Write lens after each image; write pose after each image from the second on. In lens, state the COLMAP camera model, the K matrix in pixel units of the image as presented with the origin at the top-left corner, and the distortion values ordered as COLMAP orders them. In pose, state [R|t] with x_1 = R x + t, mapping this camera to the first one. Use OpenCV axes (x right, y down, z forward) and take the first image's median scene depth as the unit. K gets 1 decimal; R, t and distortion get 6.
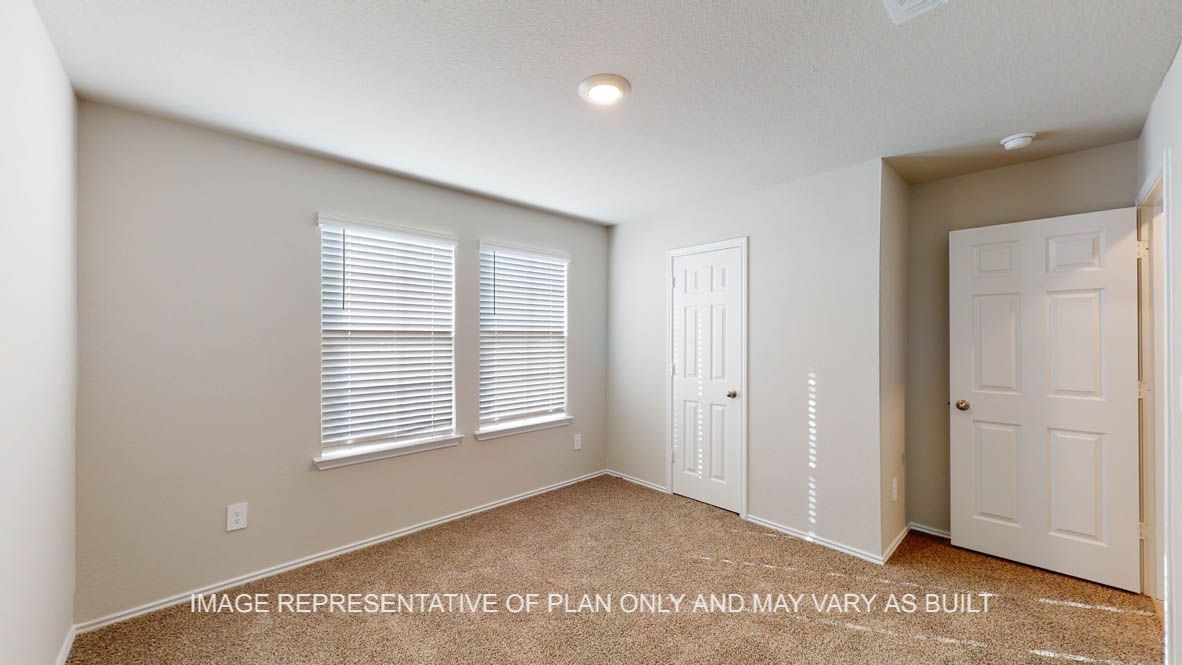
lens RADIAL K [[426.6, 0, 580.7], [0, 426.6, 331.2], [0, 0, 1]] dist [-0.001348, -0.000160]
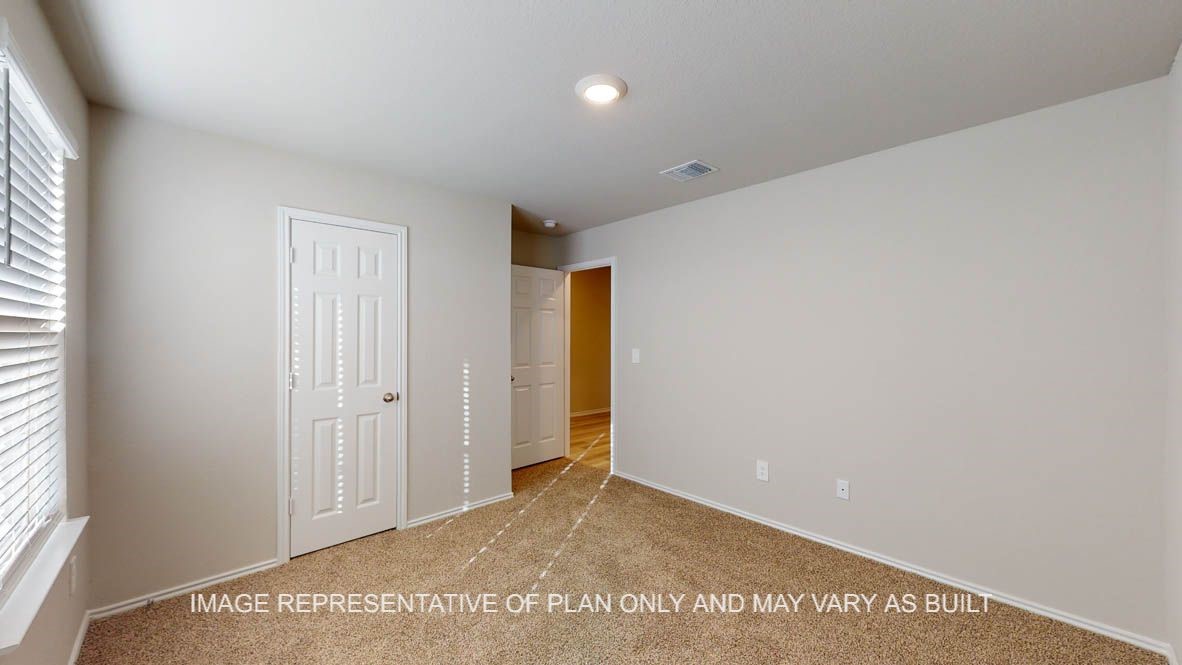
lens RADIAL K [[426.6, 0, 583.5], [0, 426.6, 332.8], [0, 0, 1]] dist [-0.001348, -0.000160]
pose [[0.023944, 0.018864, 0.999535, -0.552993], [0.009738, 0.999770, -0.019101, 0.036356], [-0.999666, 0.010190, 0.023755, 0.594758]]
